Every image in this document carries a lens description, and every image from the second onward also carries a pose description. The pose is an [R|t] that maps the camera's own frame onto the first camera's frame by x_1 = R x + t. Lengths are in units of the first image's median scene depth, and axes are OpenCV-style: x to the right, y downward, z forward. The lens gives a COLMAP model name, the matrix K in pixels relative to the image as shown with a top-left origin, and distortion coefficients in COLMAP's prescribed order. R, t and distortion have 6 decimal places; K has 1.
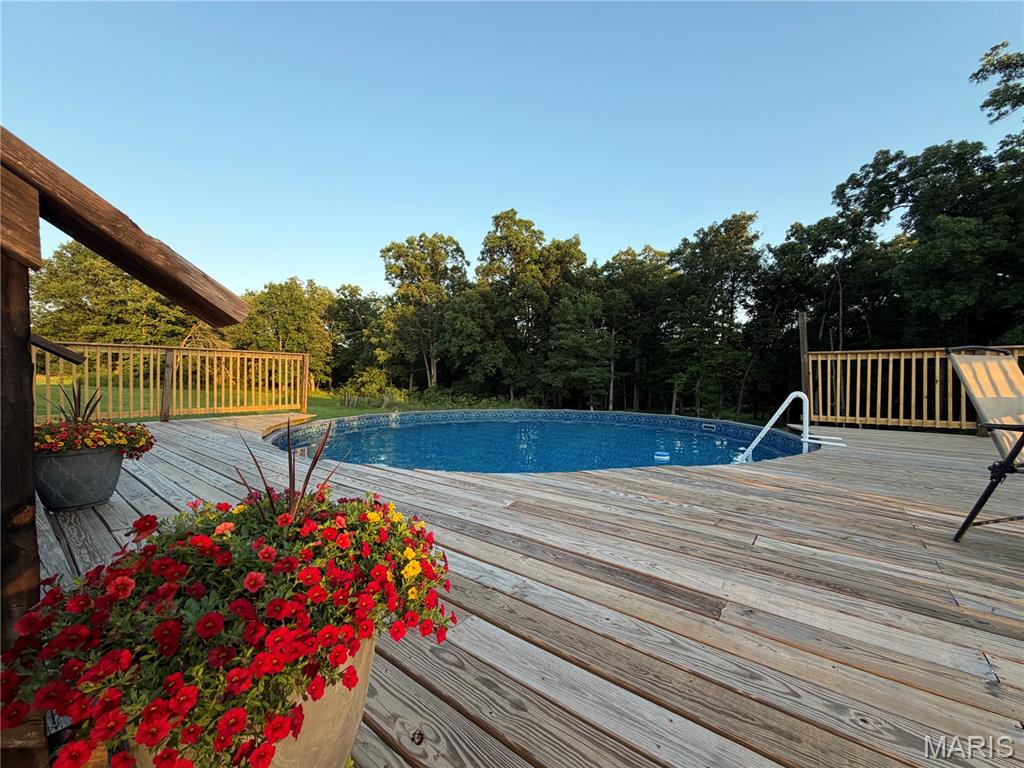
lens RADIAL K [[407.4, 0, 510.4], [0, 407.4, 384.2], [0, 0, 1]] dist [-0.001077, 0.000323]
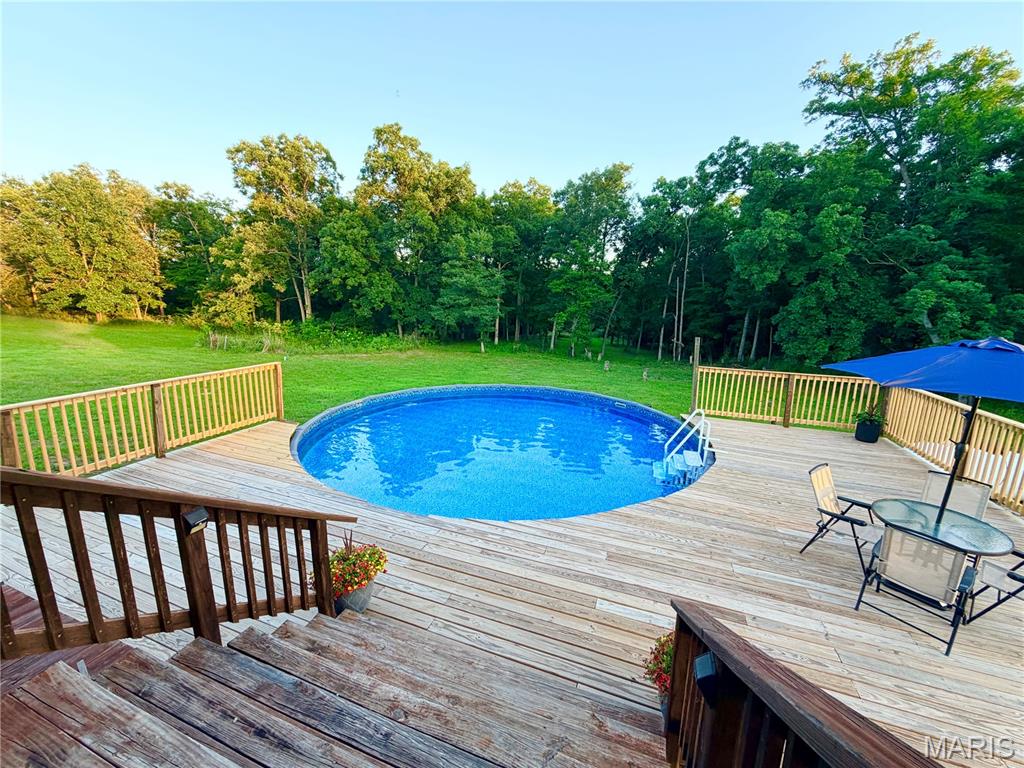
lens RADIAL K [[407.4, 0, 510.2], [0, 407.4, 383.0], [0, 0, 1]] dist [-0.001077, 0.000323]
pose [[0.951761, -0.041822, 0.303976, -0.050943], [-0.018564, 0.981005, 0.193093, -0.043541], [-0.306278, -0.189421, 0.932906, -0.021271]]
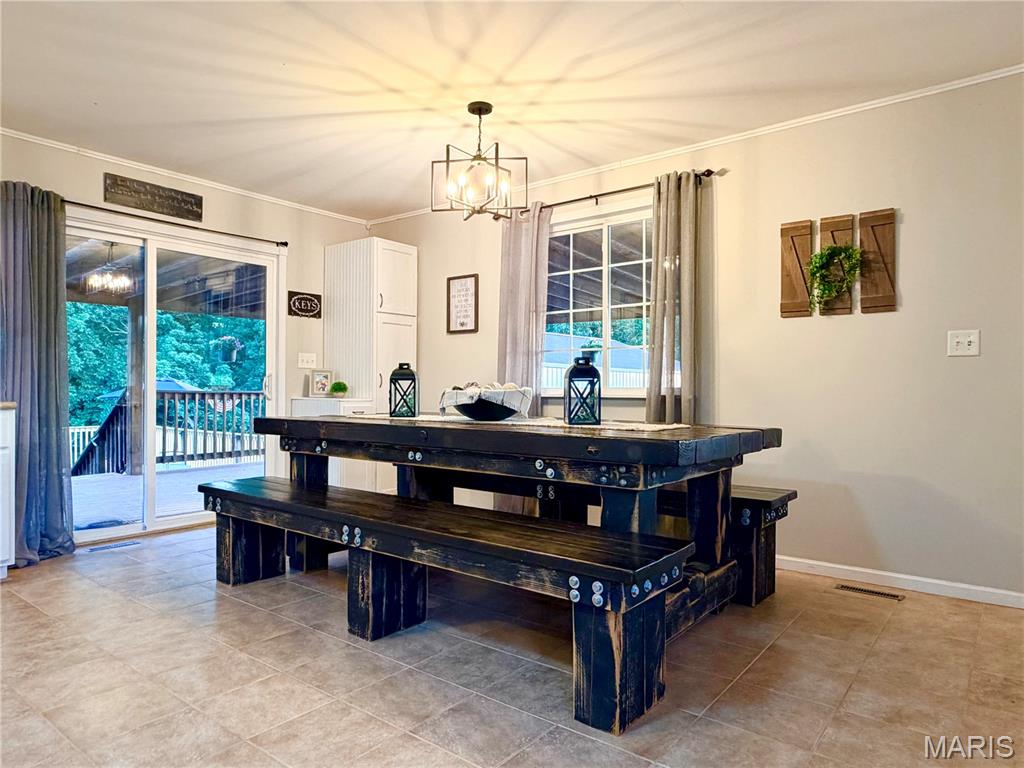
lens RADIAL K [[650.9, 0, 511.7], [0, 650.9, 388.0], [0, 0, 1]] dist [-0.003051, -0.000820]
pose [[0.004746, -0.008581, 0.999952, -0.232165], [0.002268, 0.999961, 0.008570, -0.039320], [-0.999986, 0.002227, 0.004765, -0.135889]]
